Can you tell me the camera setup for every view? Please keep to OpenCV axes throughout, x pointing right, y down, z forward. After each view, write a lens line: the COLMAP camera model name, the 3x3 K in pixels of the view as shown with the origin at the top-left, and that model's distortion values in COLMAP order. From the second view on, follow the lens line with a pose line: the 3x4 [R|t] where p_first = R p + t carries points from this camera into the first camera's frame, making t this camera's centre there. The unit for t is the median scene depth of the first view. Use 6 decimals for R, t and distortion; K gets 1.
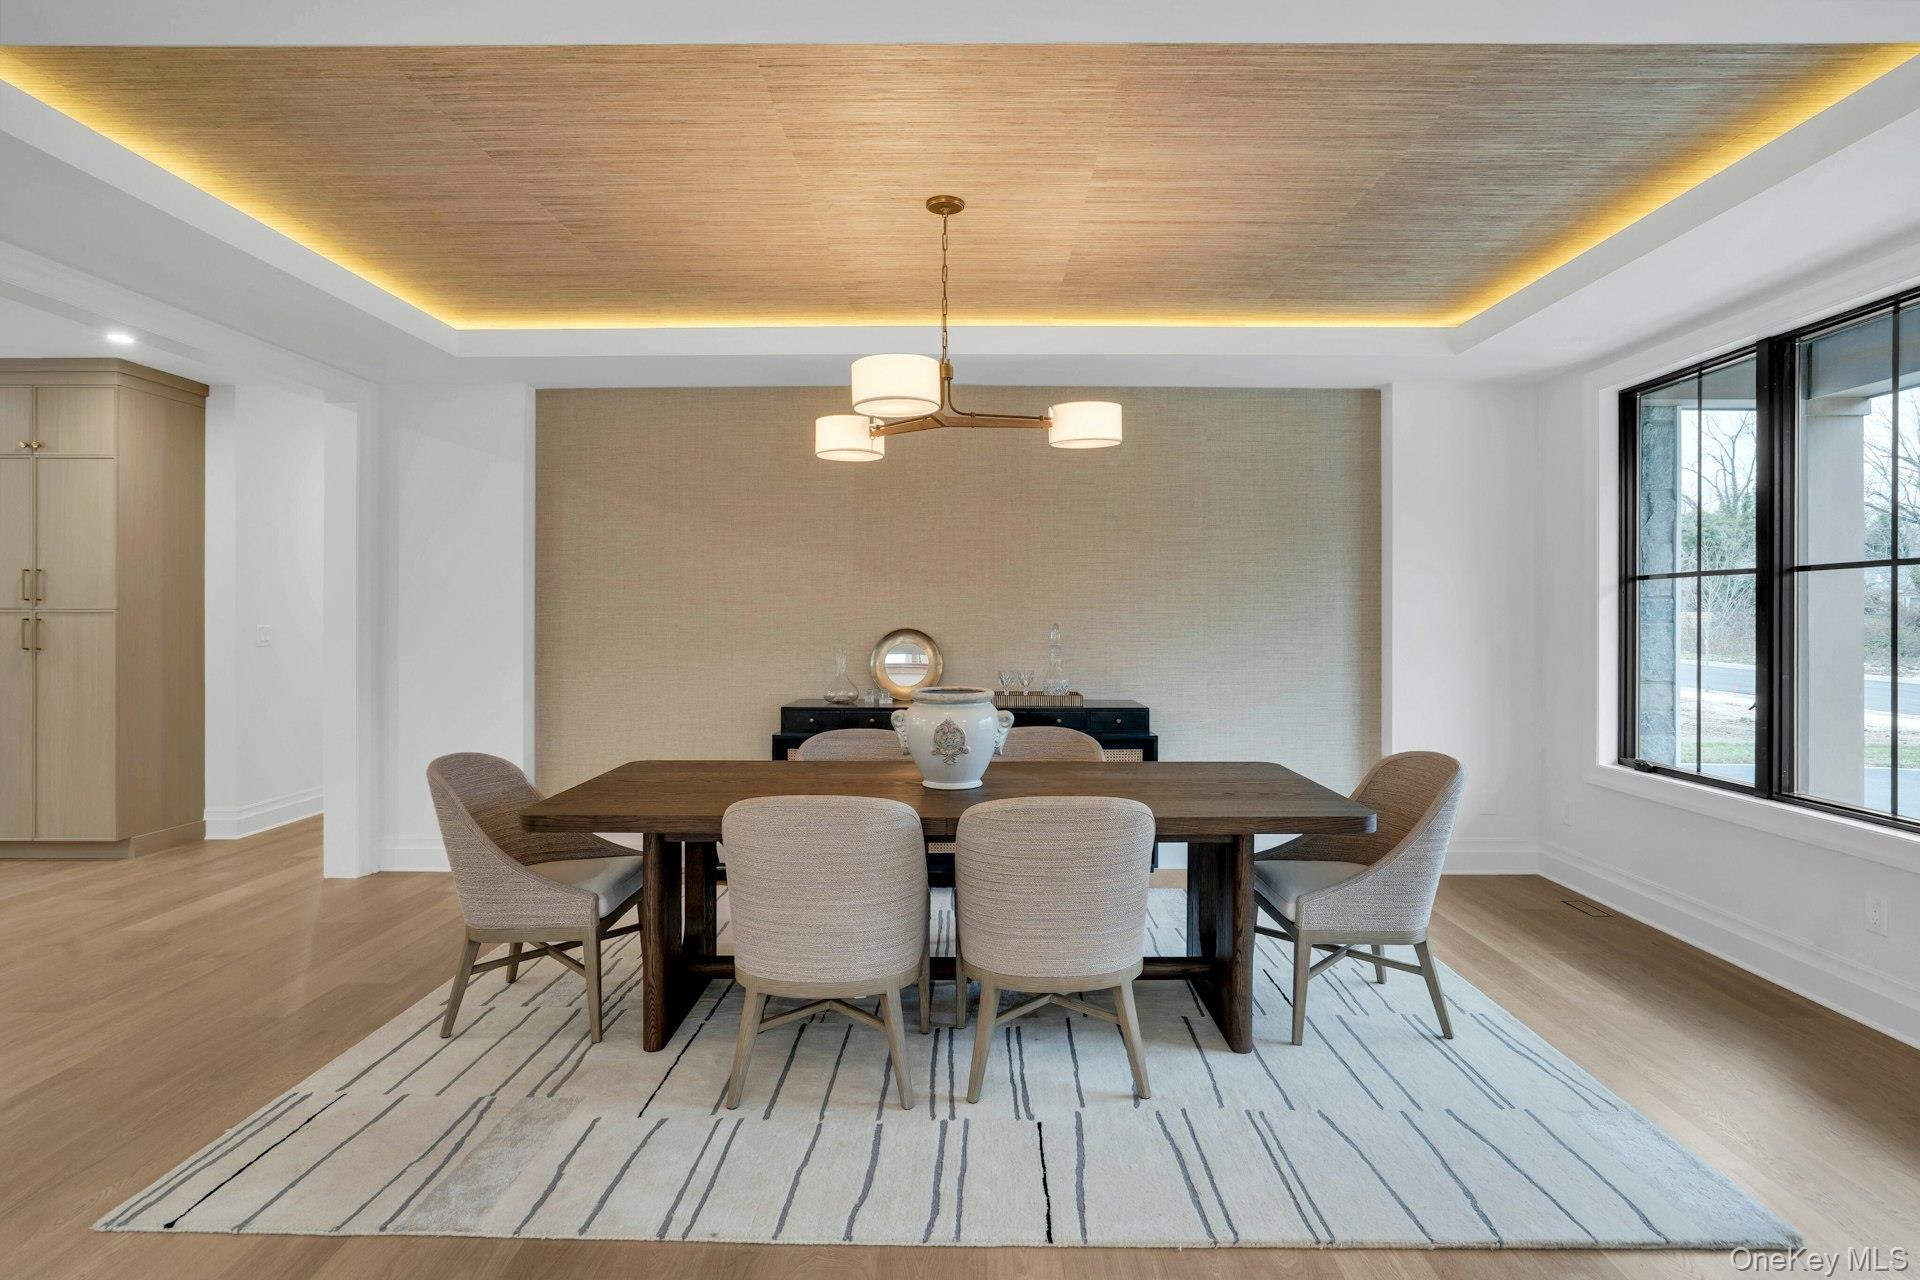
lens RADIAL K [[1100.0, 0, 966.3], [0, 1100.0, 608.2], [0, 0, 1]] dist [-0.000888, -0.000447]
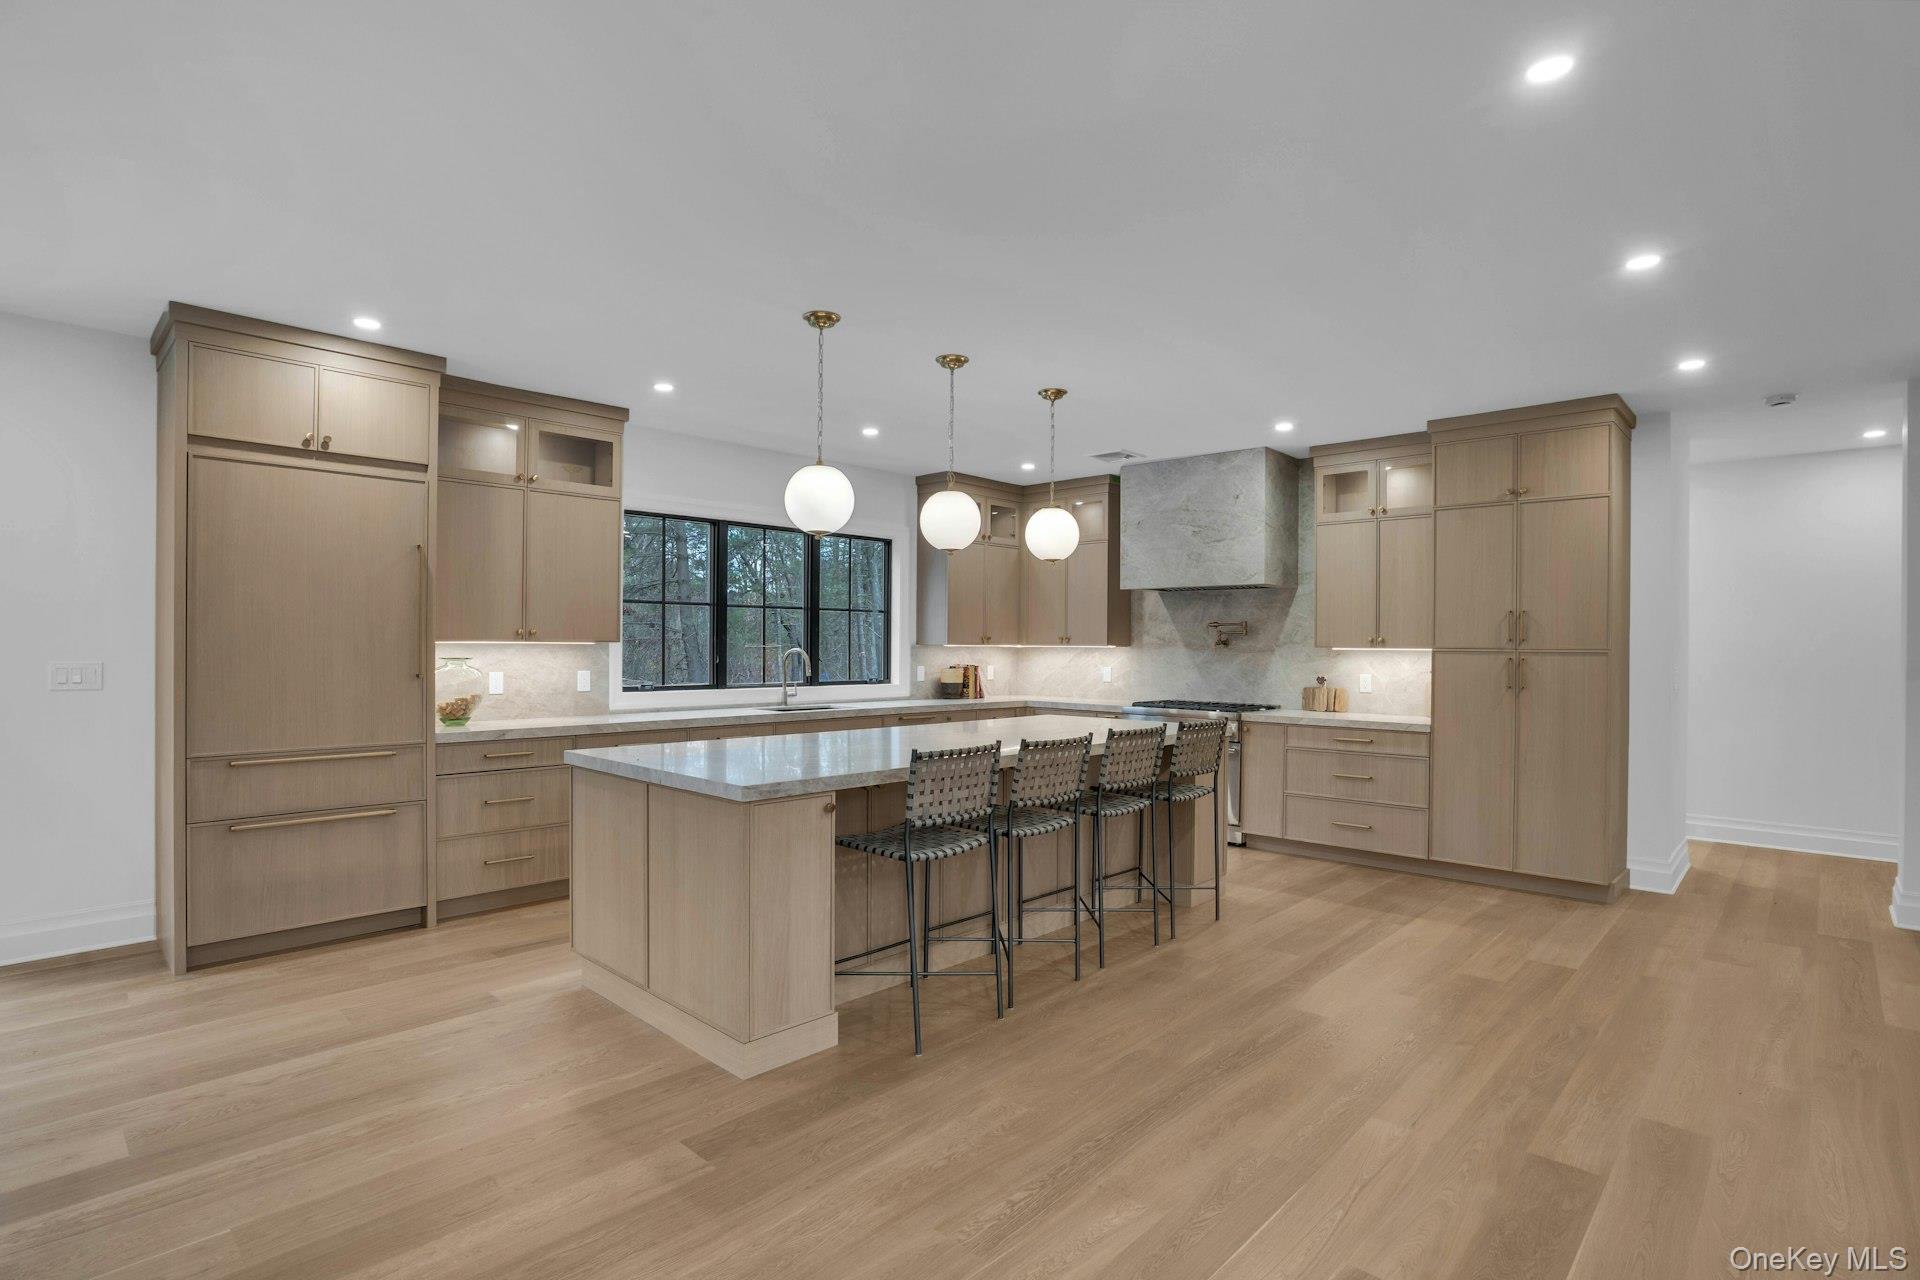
lens RADIAL K [[980.0, 0, 972.6], [0, 980.0, 663.5], [0, 0, 1]] dist [-0.033269, 0.009593]
pose [[0.743449, 0.017950, -0.668552, -0.617490], [-0.000422, 0.999652, 0.026371, -0.009875], [0.668793, -0.019323, 0.743198, -0.025730]]
